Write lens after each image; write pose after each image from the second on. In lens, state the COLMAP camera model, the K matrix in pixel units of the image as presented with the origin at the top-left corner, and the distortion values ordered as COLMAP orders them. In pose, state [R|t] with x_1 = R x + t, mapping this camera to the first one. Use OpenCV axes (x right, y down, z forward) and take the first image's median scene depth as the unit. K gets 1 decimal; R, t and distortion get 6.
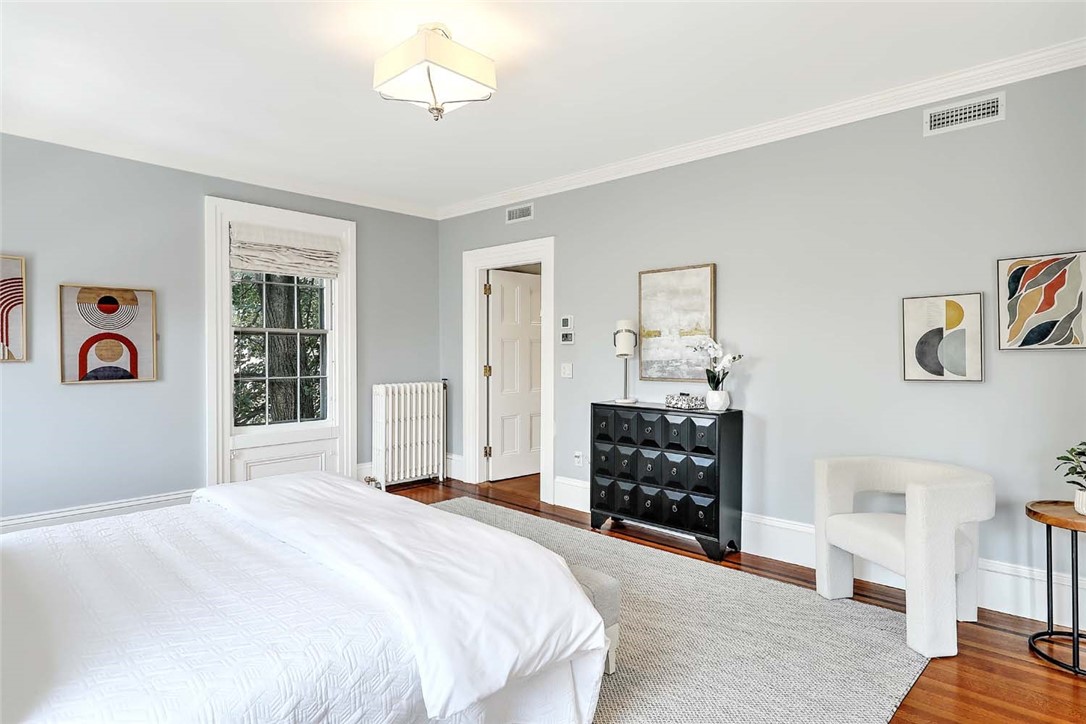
lens RADIAL K [[595.0, 0, 543.0], [0, 595.0, 362.0], [0, 0, 1]] dist [0.017038, -0.000509]
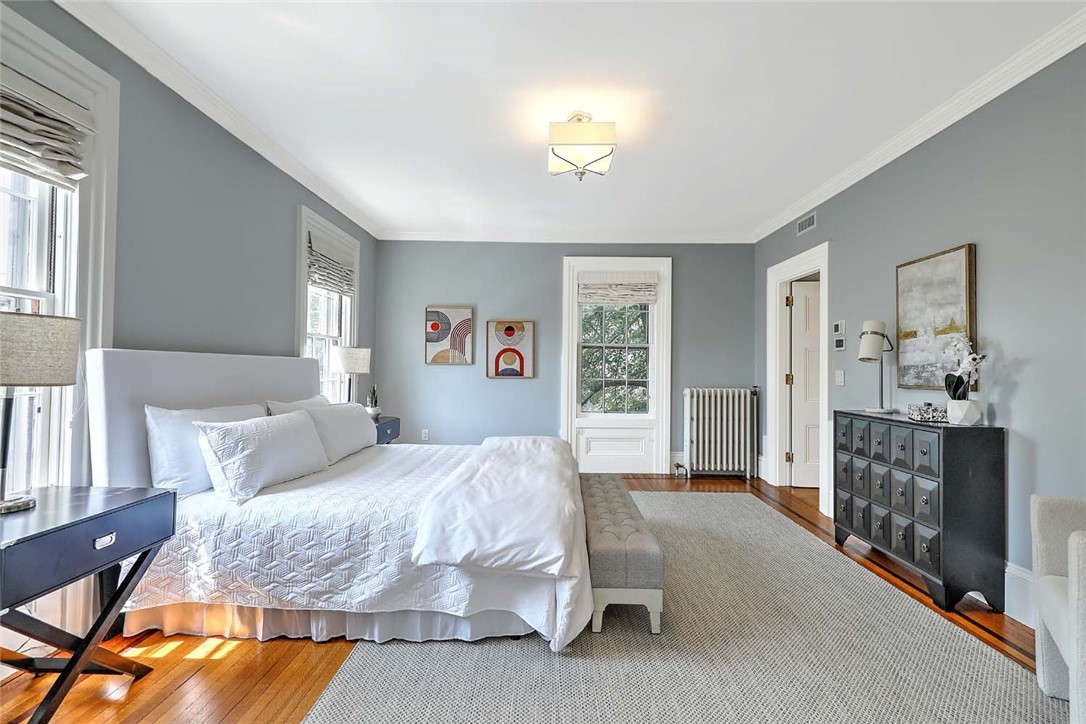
lens RADIAL K [[516.2, 0, 543.0], [0, 516.2, 362.0], [0, 0, 1]] dist [0.015821, -0.000396]
pose [[0.679056, -0.003667, -0.734077, 0.382421], [-0.022126, 0.999431, -0.025460, 0.023801], [0.733753, 0.033532, 0.678589, 0.093875]]
